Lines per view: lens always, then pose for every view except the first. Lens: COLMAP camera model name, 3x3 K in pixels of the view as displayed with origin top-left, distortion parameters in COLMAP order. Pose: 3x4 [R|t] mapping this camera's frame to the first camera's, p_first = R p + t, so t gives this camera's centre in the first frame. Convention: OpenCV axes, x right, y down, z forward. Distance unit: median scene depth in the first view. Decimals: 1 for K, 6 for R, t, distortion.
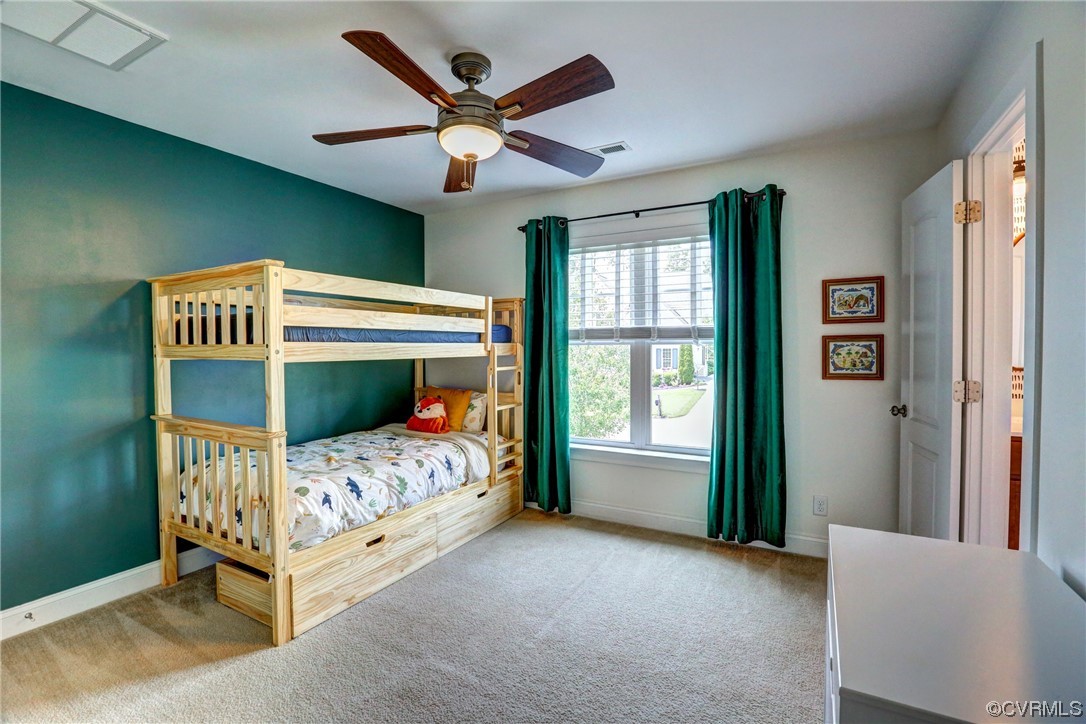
lens RADIAL K [[494.3, 0, 542.3], [0, 494.3, 358.4], [0, 0, 1]] dist [-0.051213, 0.016231]
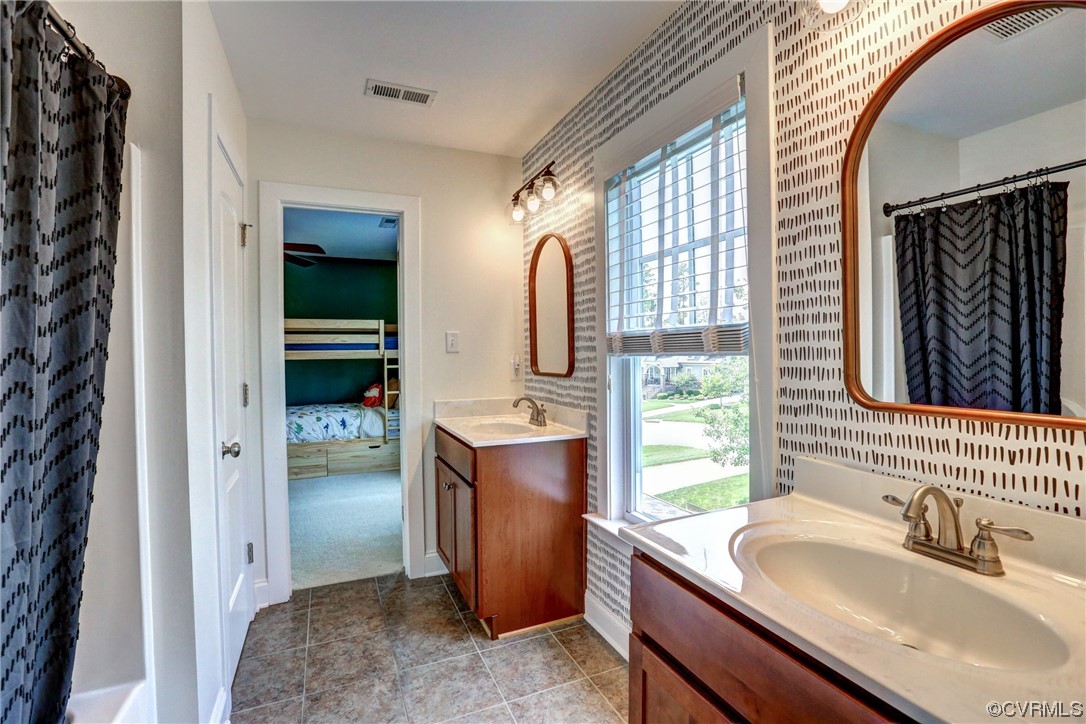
lens RADIAL K [[494.3, 0, 542.3], [0, 494.3, 358.4], [0, 0, 1]] dist [-0.051213, 0.016231]
pose [[0.790859, 0.001852, -0.611995, 1.273653], [-0.001745, 0.999998, 0.000771, -0.006562], [0.611996, 0.000458, 0.790861, 0.087947]]
